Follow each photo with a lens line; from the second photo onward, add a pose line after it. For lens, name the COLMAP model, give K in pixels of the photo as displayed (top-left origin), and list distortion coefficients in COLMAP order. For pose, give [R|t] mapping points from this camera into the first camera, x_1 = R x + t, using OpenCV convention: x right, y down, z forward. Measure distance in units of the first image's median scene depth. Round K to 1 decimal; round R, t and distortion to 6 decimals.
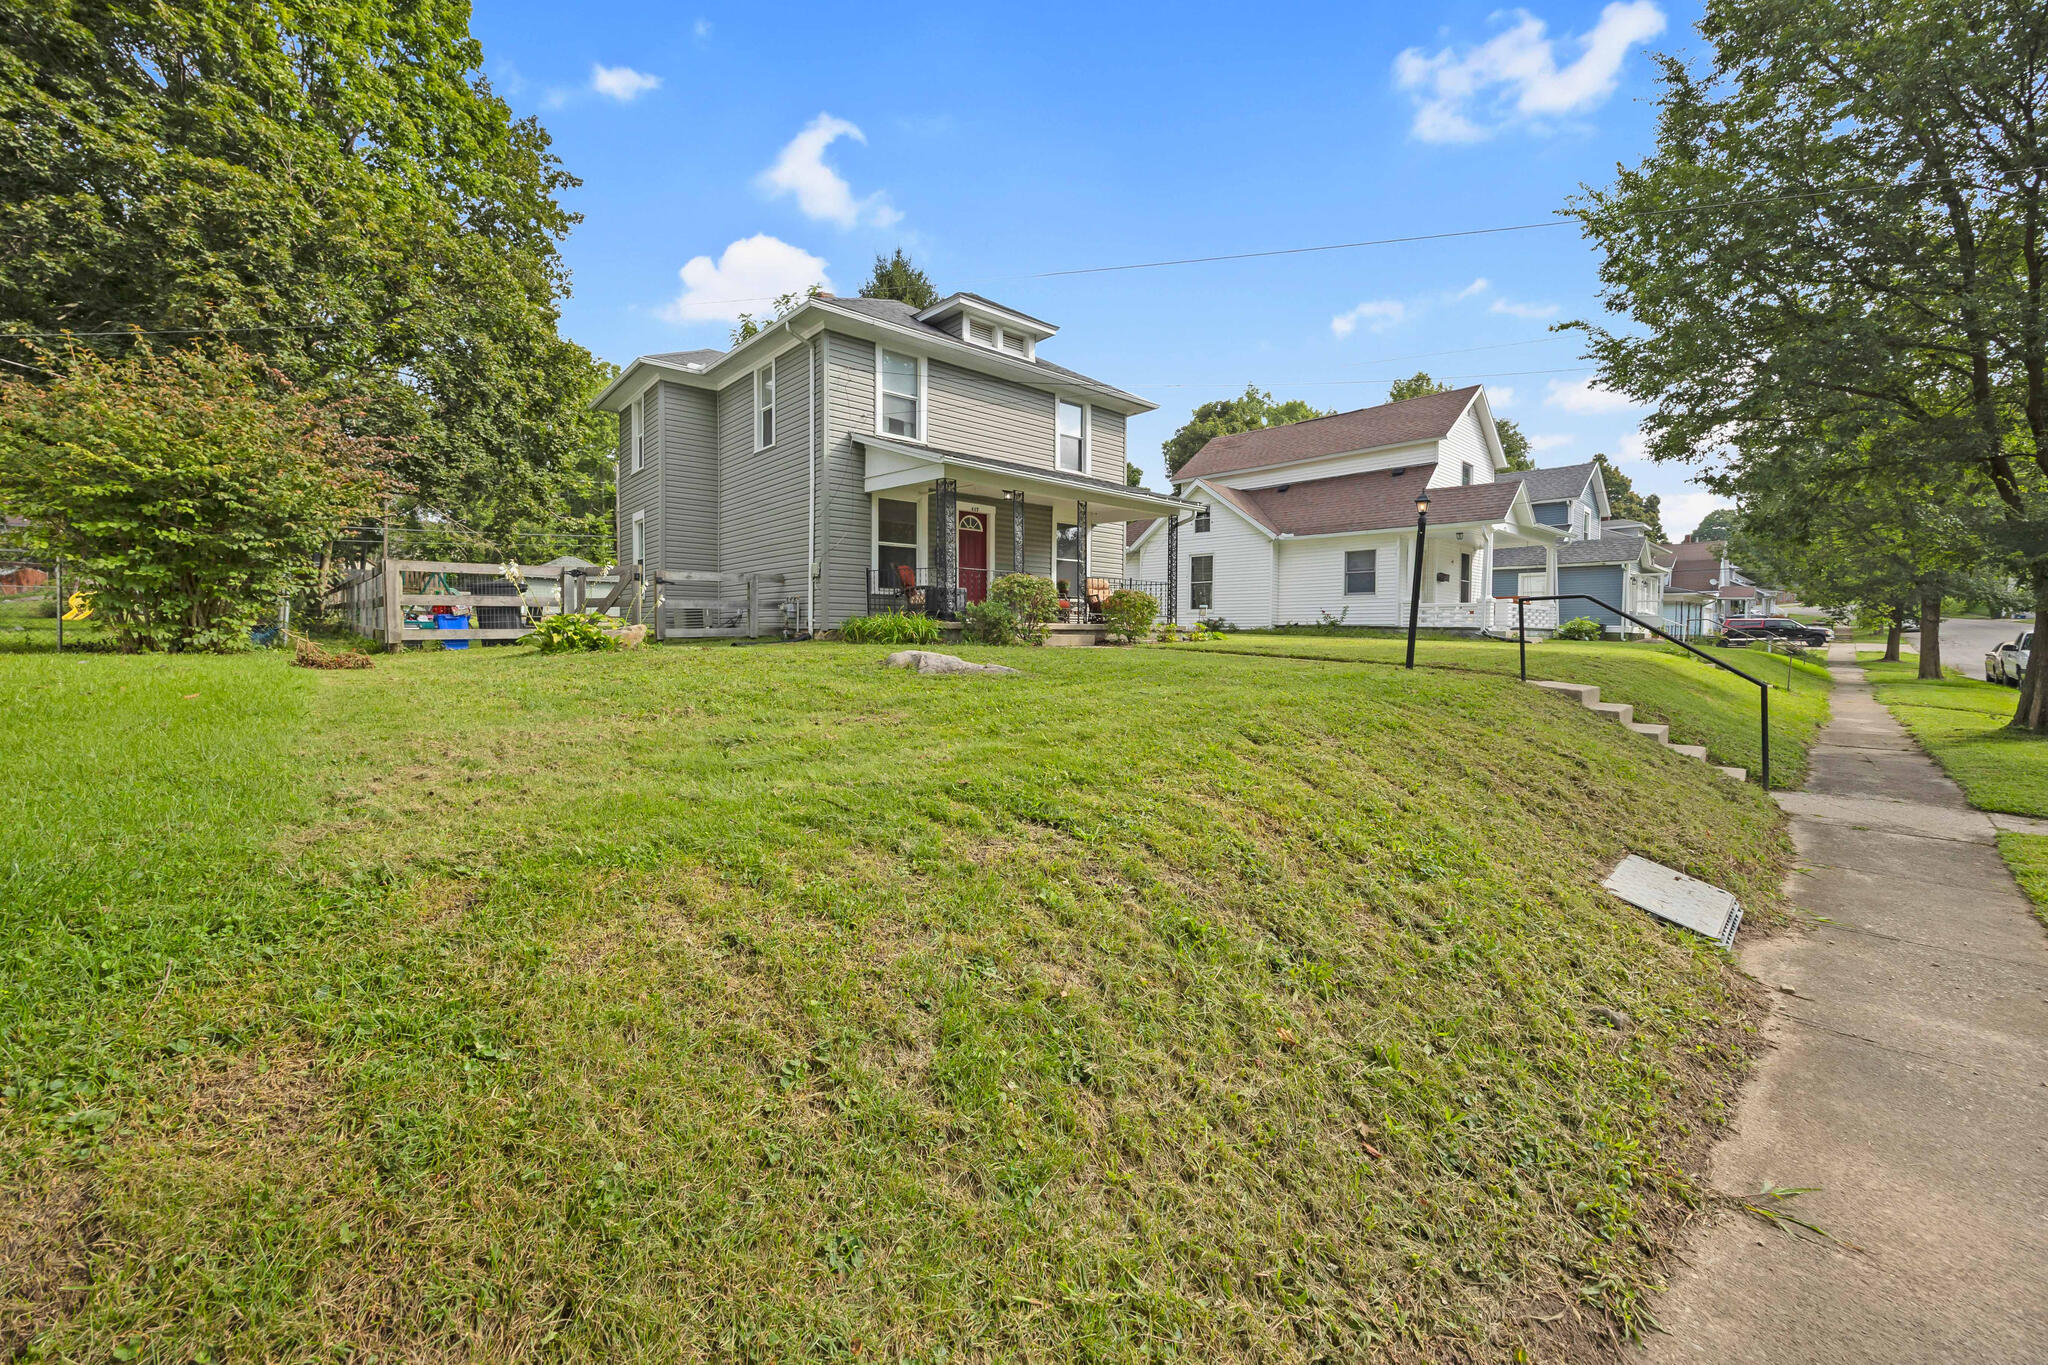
lens RADIAL K [[797.1, 0, 1014.4], [0, 797.1, 678.1], [0, 0, 1]] dist [0.000563, 0.000069]
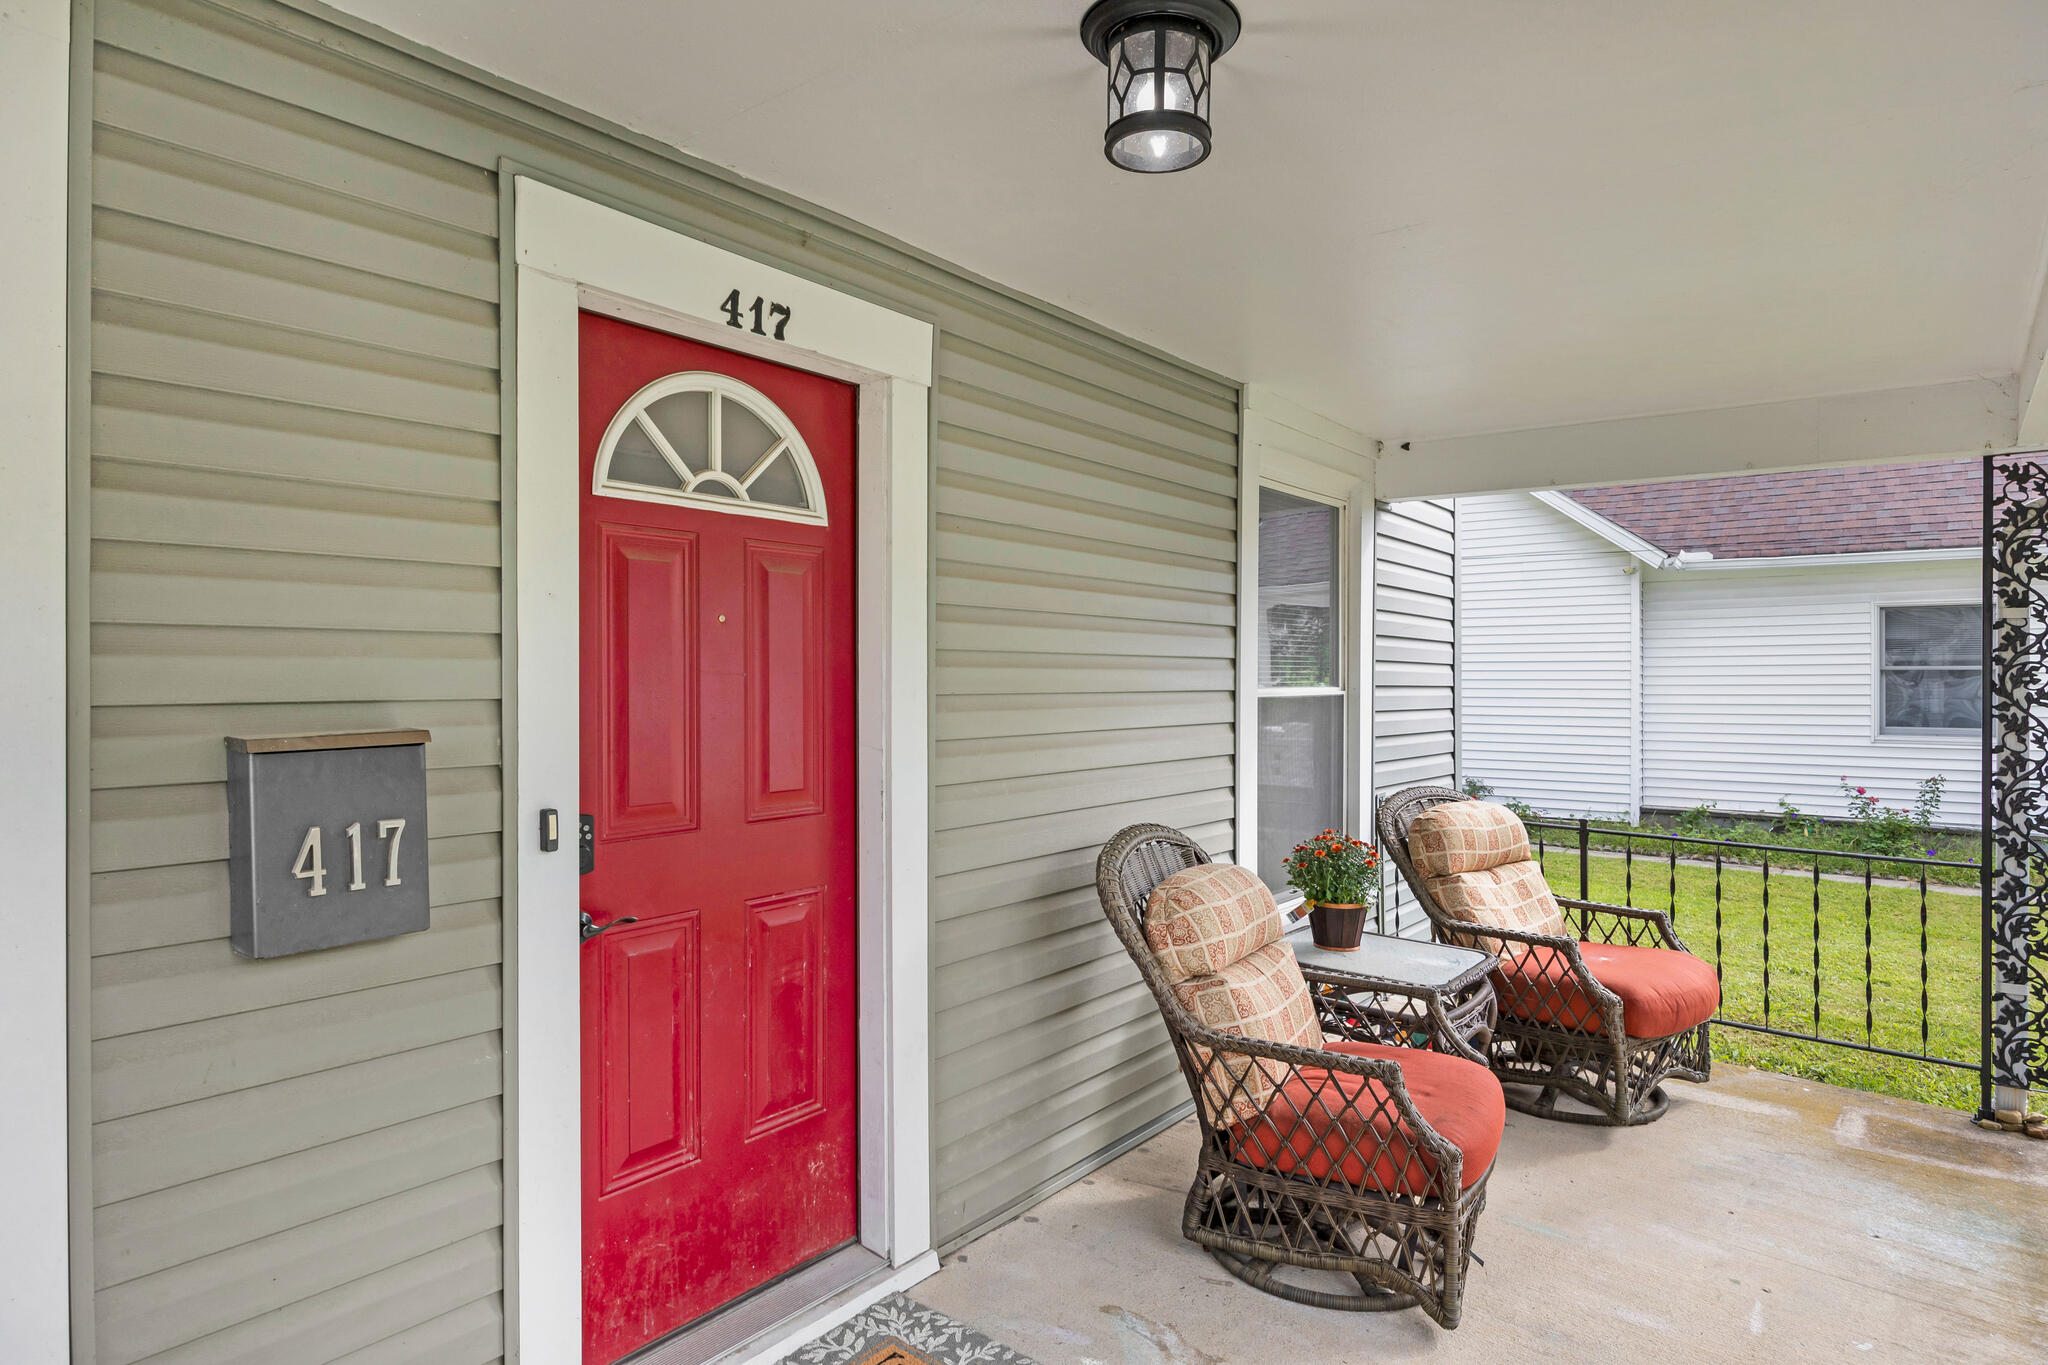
lens RADIAL K [[1132.5, 0, 1024.0], [0, 1132.5, 682.5], [0, 0, 1]] dist [-0.000796, 0.000242]
pose [[0.986678, -0.008760, 0.162451, -0.034305], [0.017984, 0.998302, -0.055402, -0.136726], [-0.161689, 0.057585, 0.985160, 0.752307]]
